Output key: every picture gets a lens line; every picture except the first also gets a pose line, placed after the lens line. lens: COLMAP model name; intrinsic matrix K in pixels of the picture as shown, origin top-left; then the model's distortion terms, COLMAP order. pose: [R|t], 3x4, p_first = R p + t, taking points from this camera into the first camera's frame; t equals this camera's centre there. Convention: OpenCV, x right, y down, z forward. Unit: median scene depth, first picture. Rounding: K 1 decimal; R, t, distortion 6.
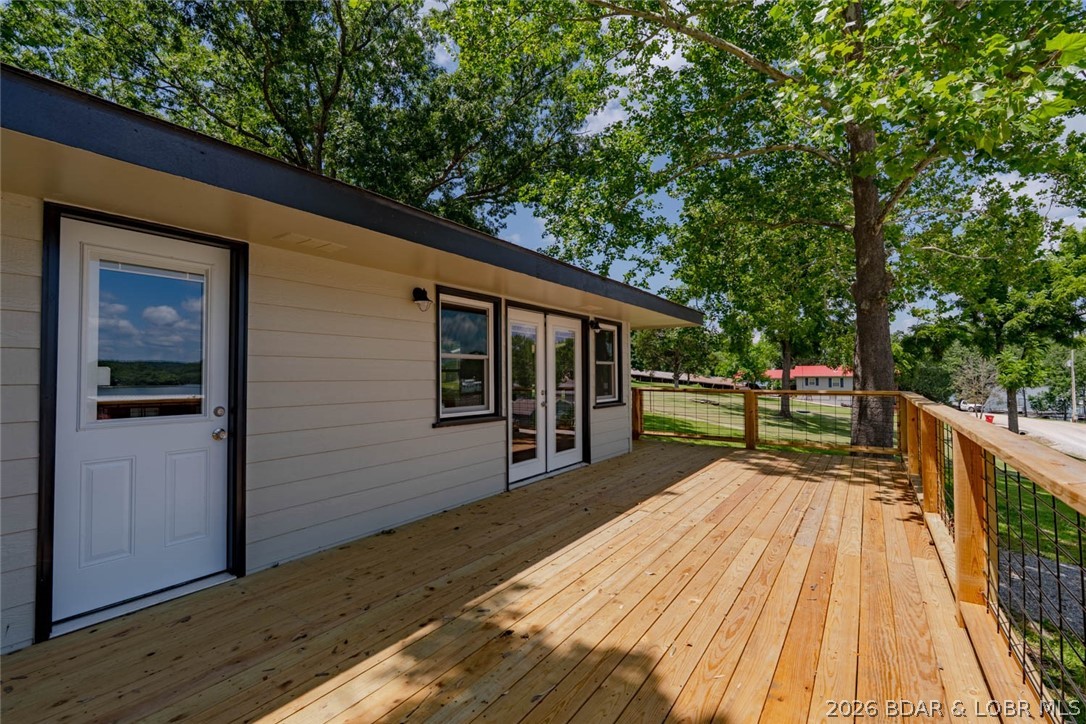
lens RADIAL K [[478.6, 0, 537.3], [0, 478.6, 363.3], [0, 0, 1]] dist [-0.001340, -0.000118]
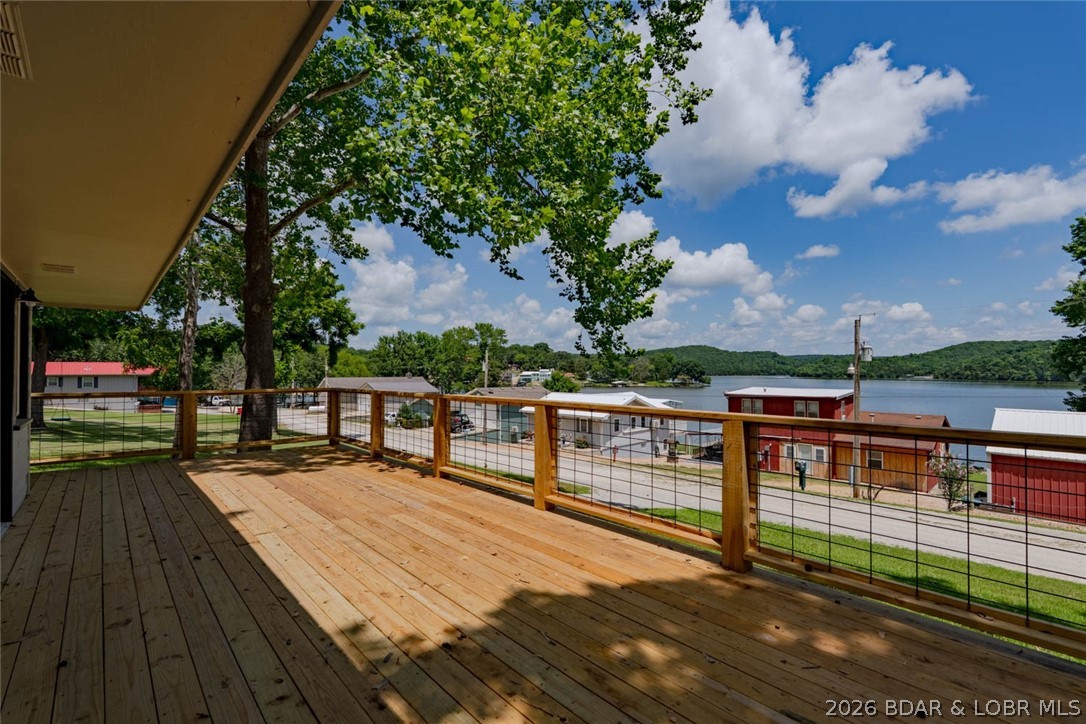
lens RADIAL K [[481.1, 0, 545.6], [0, 481.1, 363.3], [0, 0, 1]] dist [0.000605, -0.000173]
pose [[0.219520, 0.020334, 0.975396, -0.215835], [-0.023862, 0.999596, -0.015468, 0.001953], [-0.975316, -0.019880, 0.219916, 0.135696]]
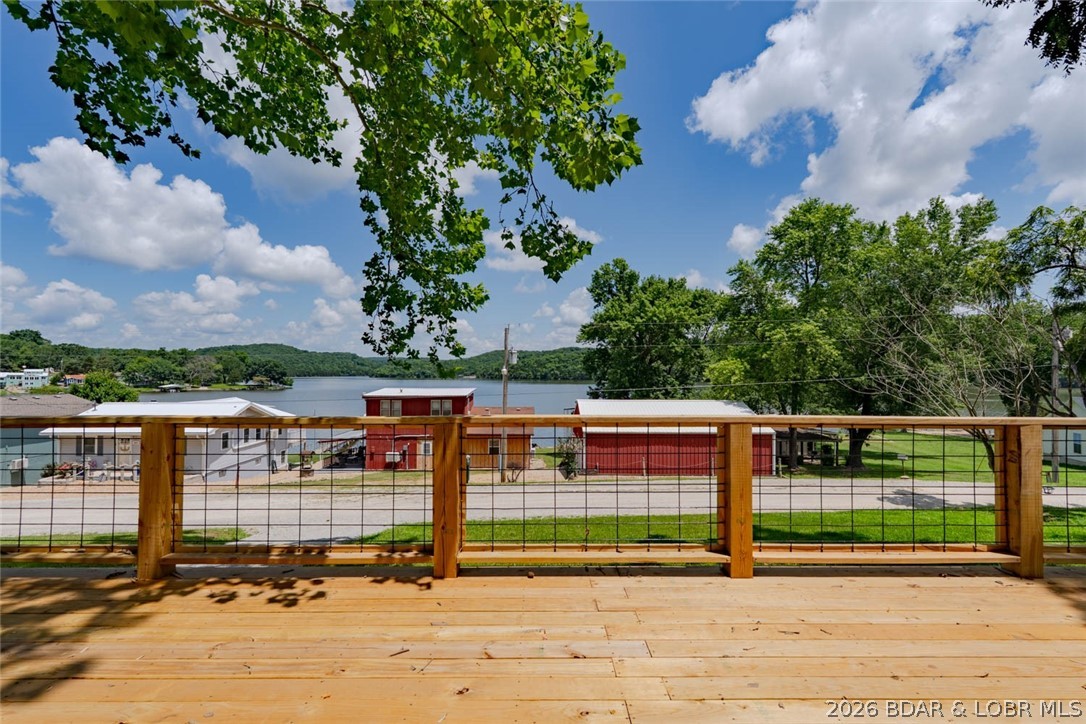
lens RADIAL K [[478.4, 0, 543.0], [0, 478.4, 362.0], [0, 0, 1]] dist [0.001510, 0.000139]
pose [[-0.569244, 0.021497, 0.821888, 0.037712], [-0.018071, 0.999089, -0.038648, 0.009163], [-0.821970, -0.036852, -0.568337, 0.507985]]
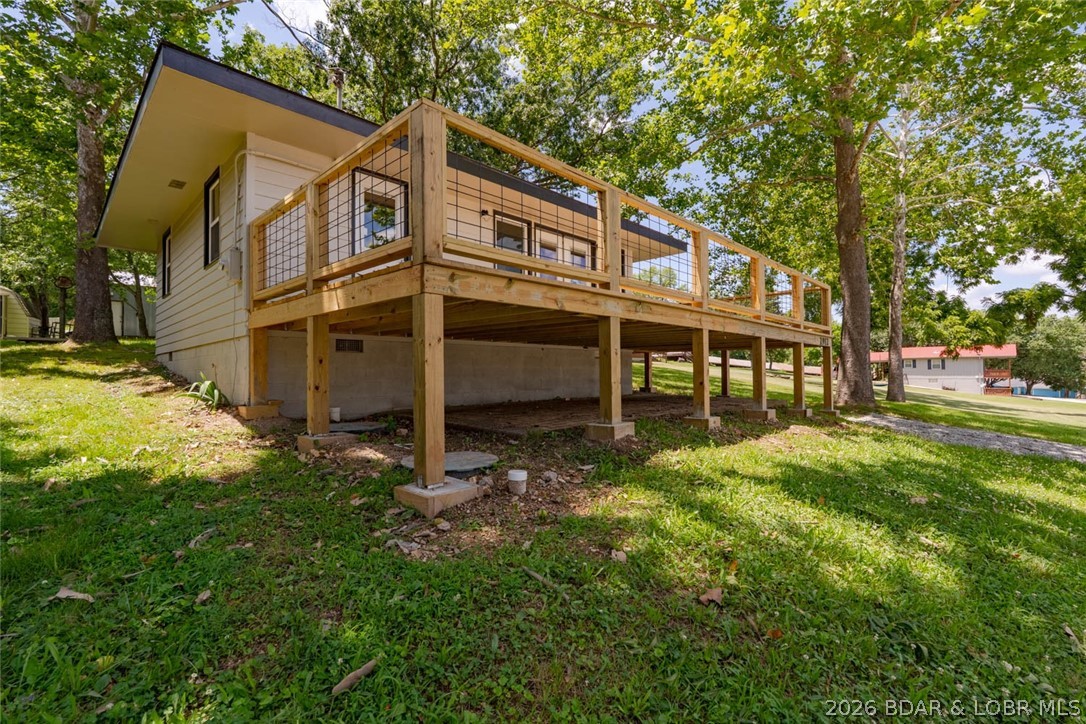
lens RADIAL K [[478.6, 0, 537.3], [0, 478.6, 363.3], [0, 0, 1]] dist [-0.001340, -0.000118]
pose [[0.985252, -0.004639, -0.171045, 0.119237], [0.006070, 0.999951, 0.007839, 0.181825], [0.171000, -0.008762, 0.985232, -0.356790]]
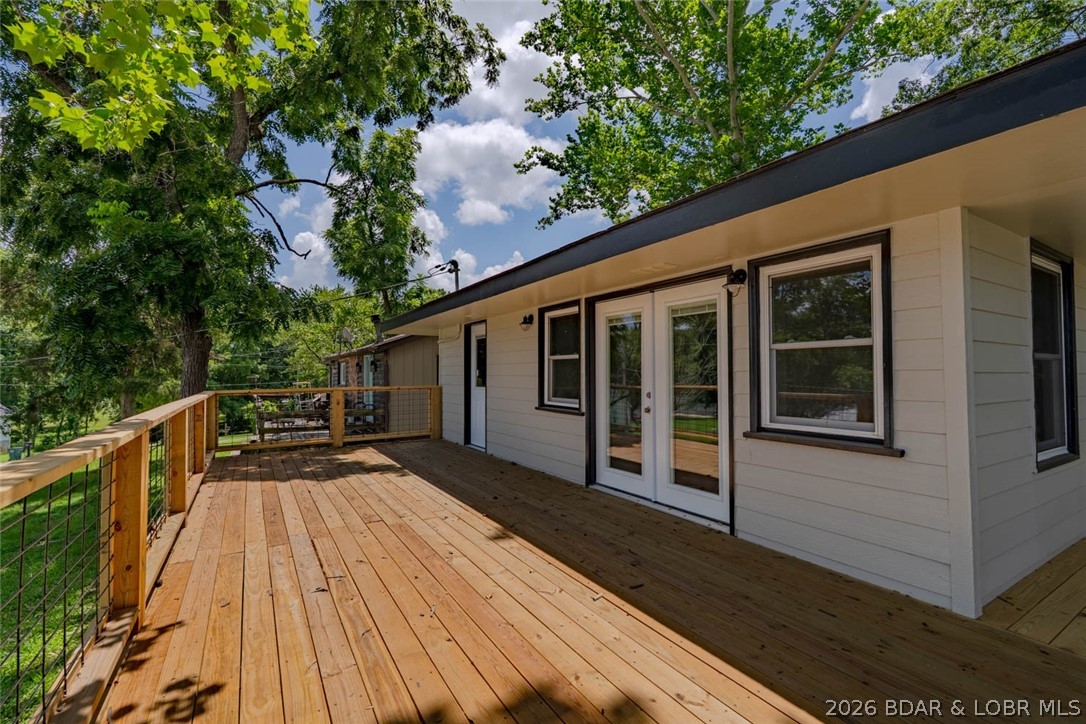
lens RADIAL K [[493.6, 0, 562.0], [0, 493.6, 365.2], [0, 0, 1]] dist [-0.000702, 0.000379]
pose [[-0.392075, -0.009609, -0.919883, 0.453563], [0.031138, 0.999234, -0.023710, 0.015848], [0.919406, -0.037939, -0.391476, 0.671497]]
